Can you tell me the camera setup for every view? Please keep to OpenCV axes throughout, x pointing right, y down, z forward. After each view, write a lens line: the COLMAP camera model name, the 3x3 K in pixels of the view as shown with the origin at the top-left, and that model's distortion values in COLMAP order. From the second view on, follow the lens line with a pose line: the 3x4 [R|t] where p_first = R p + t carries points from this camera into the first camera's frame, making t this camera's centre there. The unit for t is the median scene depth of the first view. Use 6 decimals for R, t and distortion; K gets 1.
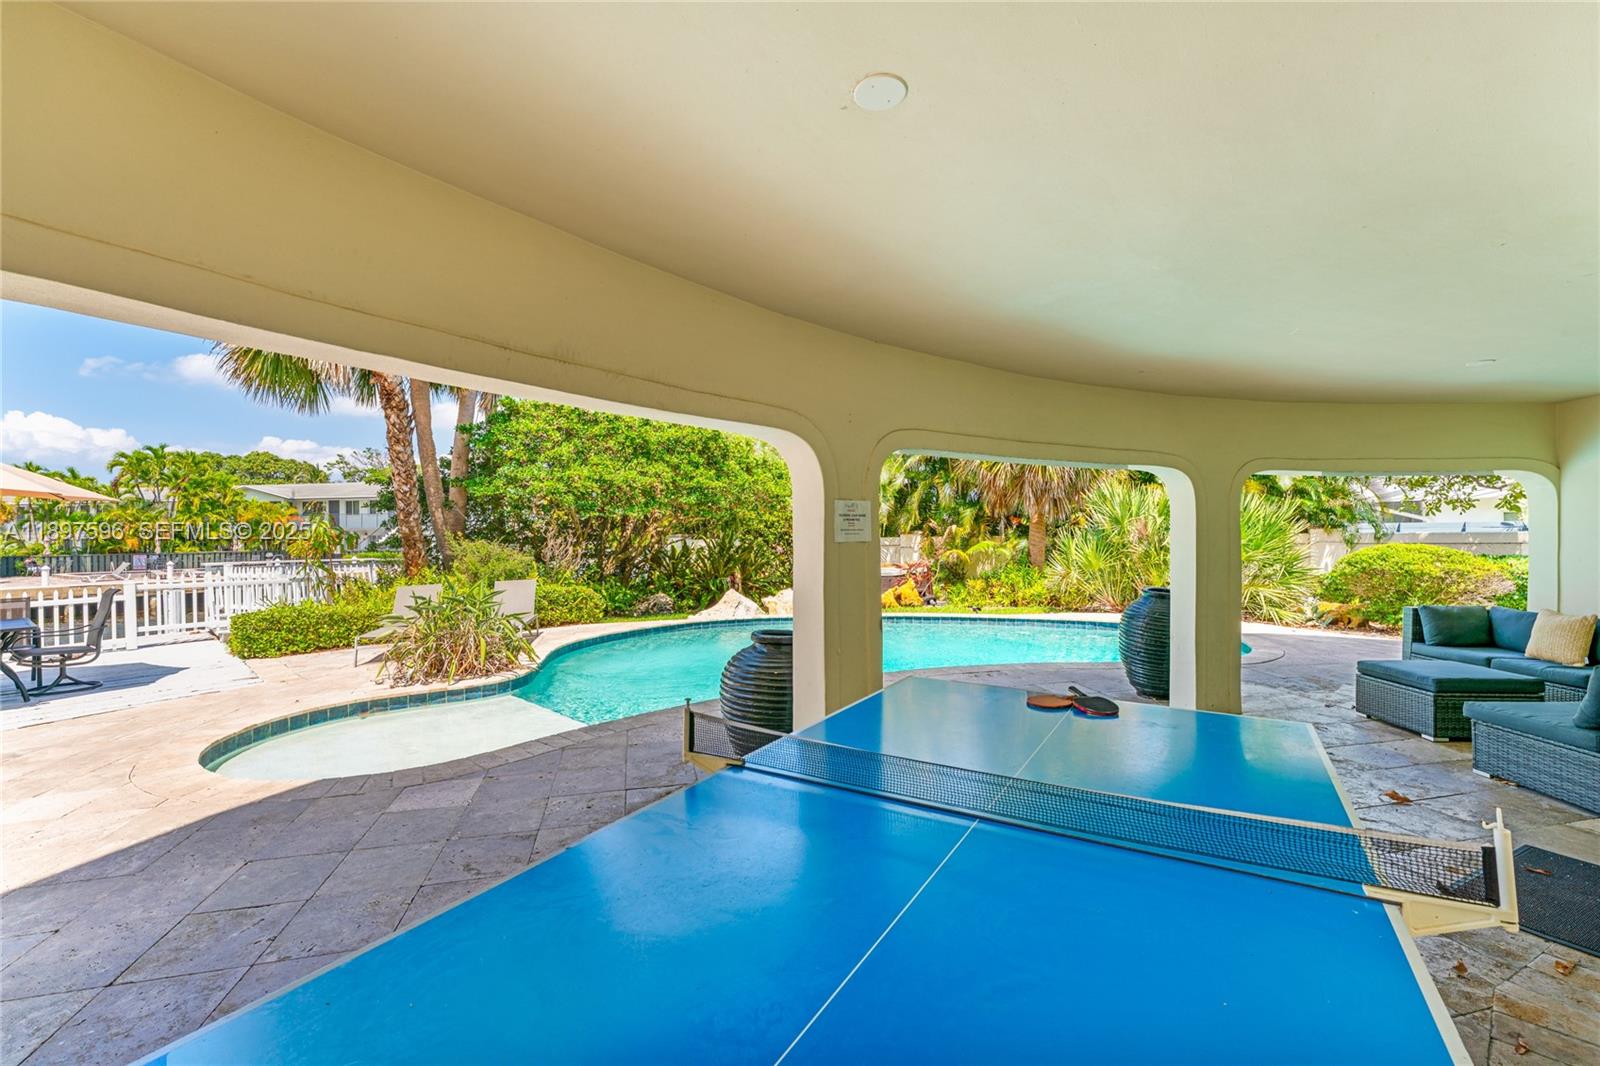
lens RADIAL K [[683.6, 0, 800.0], [0, 683.6, 533.0], [0, 0, 1]] dist [0.000511, -0.000091]
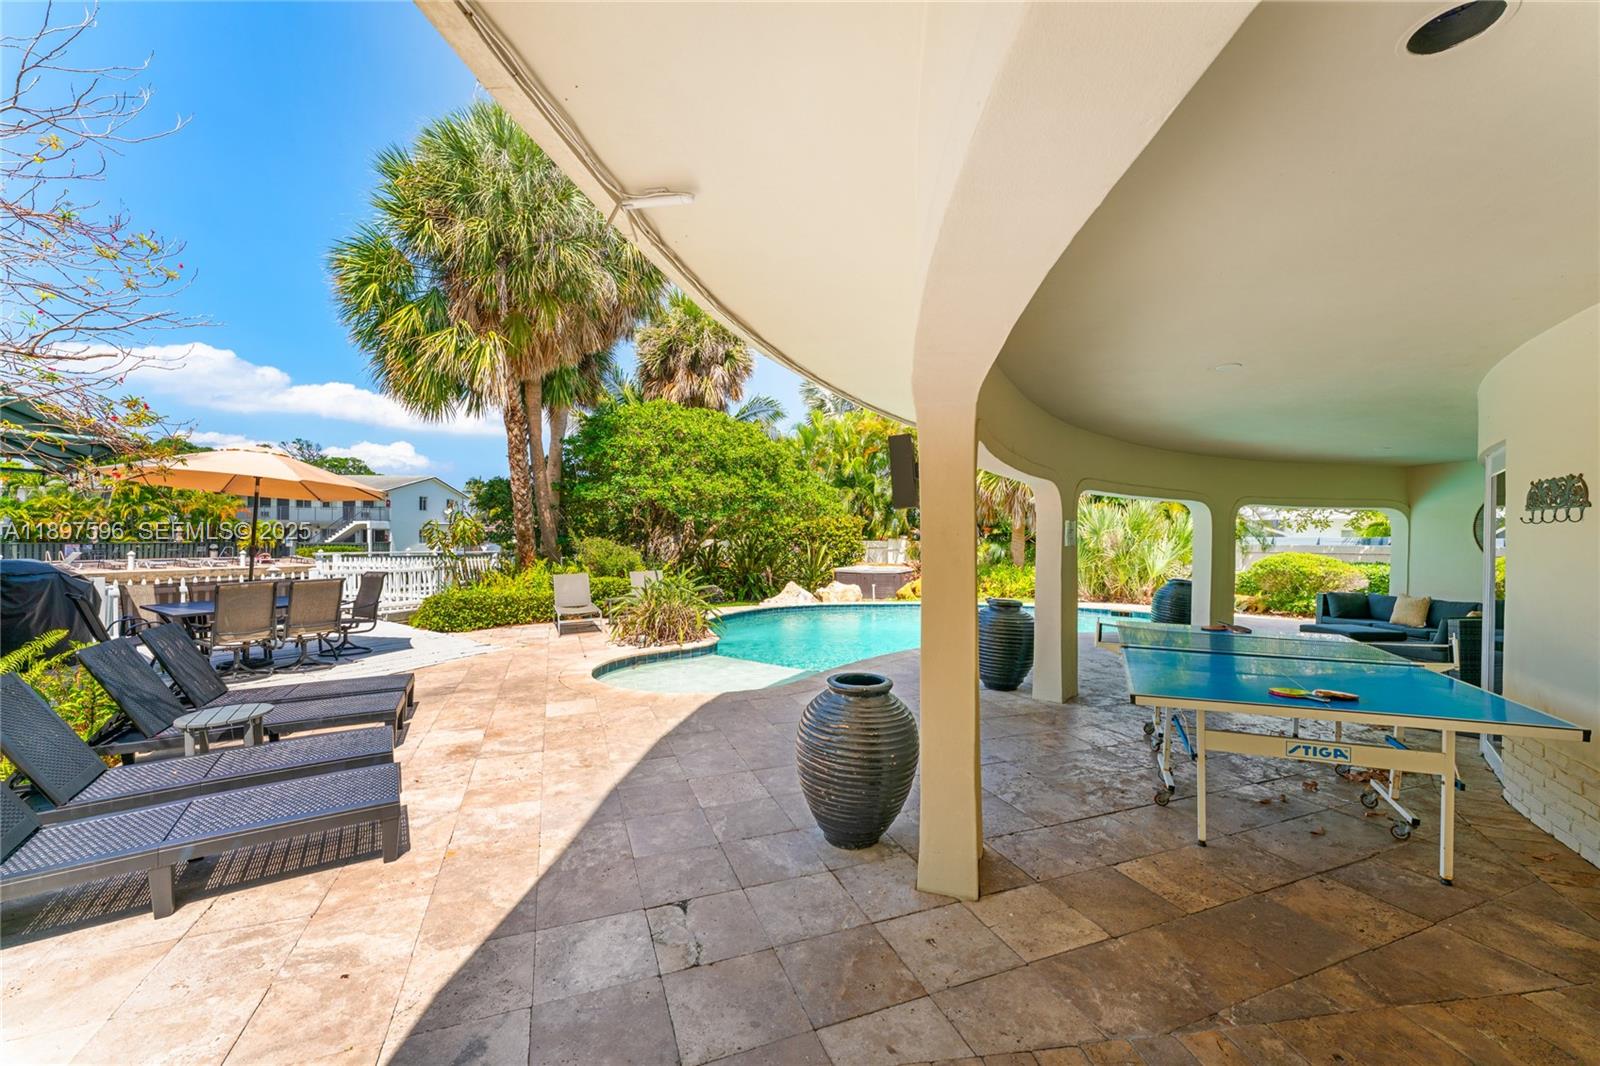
lens RADIAL K [[659.9, 0, 800.0], [0, 659.9, 533.0], [0, 0, 1]] dist [-0.001393, -0.000050]
pose [[0.991154, 0.020259, 0.131161, -0.255334], [-0.019879, 0.999794, -0.004201, 0.000811], [-0.131220, 0.001557, 0.991352, -0.174800]]
